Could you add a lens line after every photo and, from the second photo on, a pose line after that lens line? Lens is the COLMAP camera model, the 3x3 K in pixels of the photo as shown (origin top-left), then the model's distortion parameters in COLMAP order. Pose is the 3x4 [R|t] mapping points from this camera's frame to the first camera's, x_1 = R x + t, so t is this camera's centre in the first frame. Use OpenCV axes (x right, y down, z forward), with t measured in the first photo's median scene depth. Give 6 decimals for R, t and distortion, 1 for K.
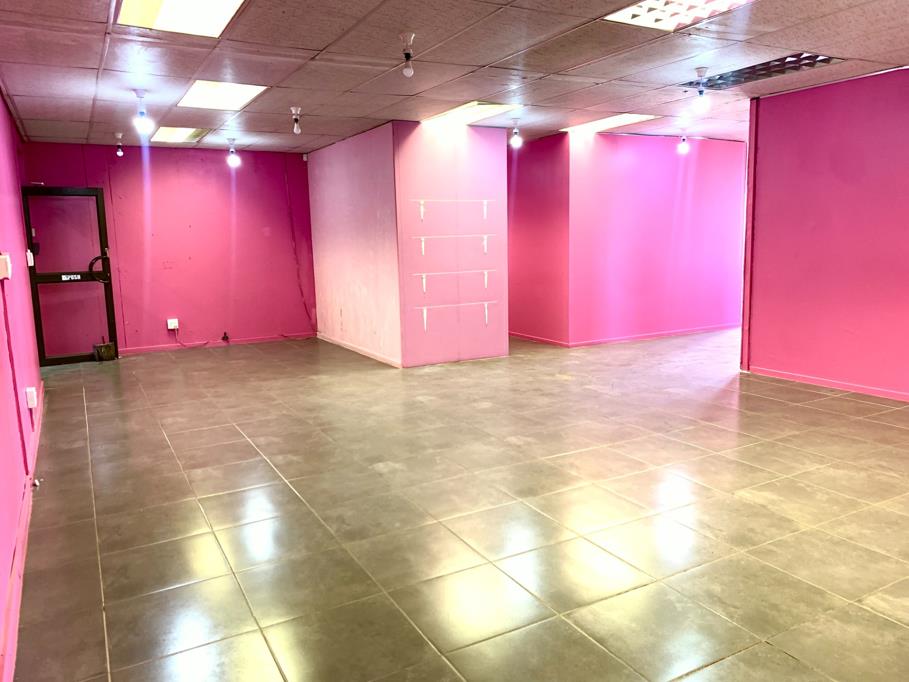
lens RADIAL K [[683.7, 0, 454.5], [0, 683.7, 341.0], [0, 0, 1]] dist [0.004689, -0.006405]
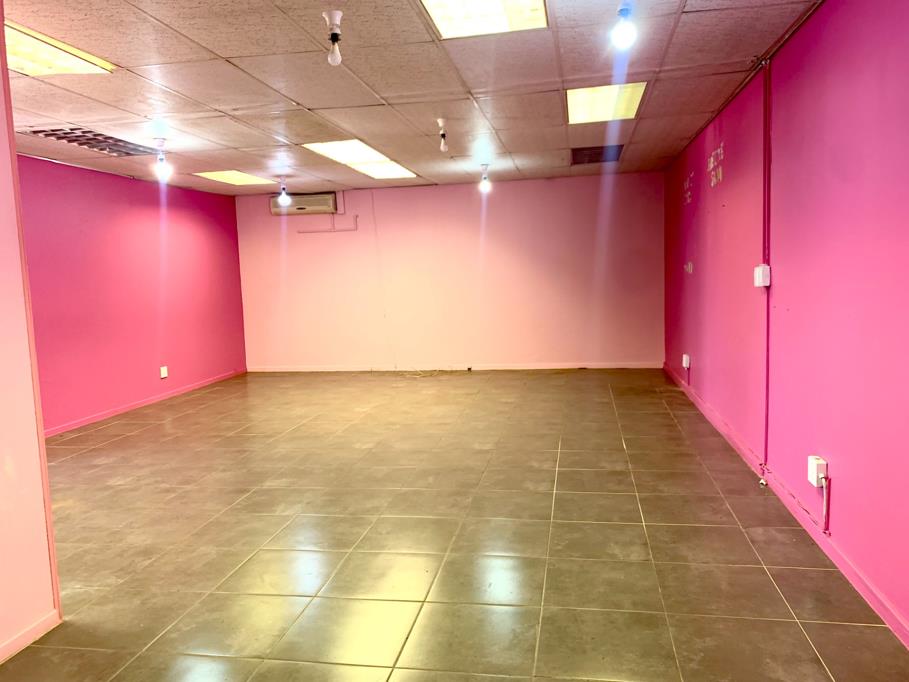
lens RADIAL K [[683.7, 0, 454.5], [0, 683.7, 341.0], [0, 0, 1]] dist [0.004689, -0.006405]
pose [[-0.771476, -0.010648, 0.636170, -0.815846], [0.150943, 0.968254, 0.199252, -0.257109], [-0.618095, 0.249743, -0.745377, 1.811694]]
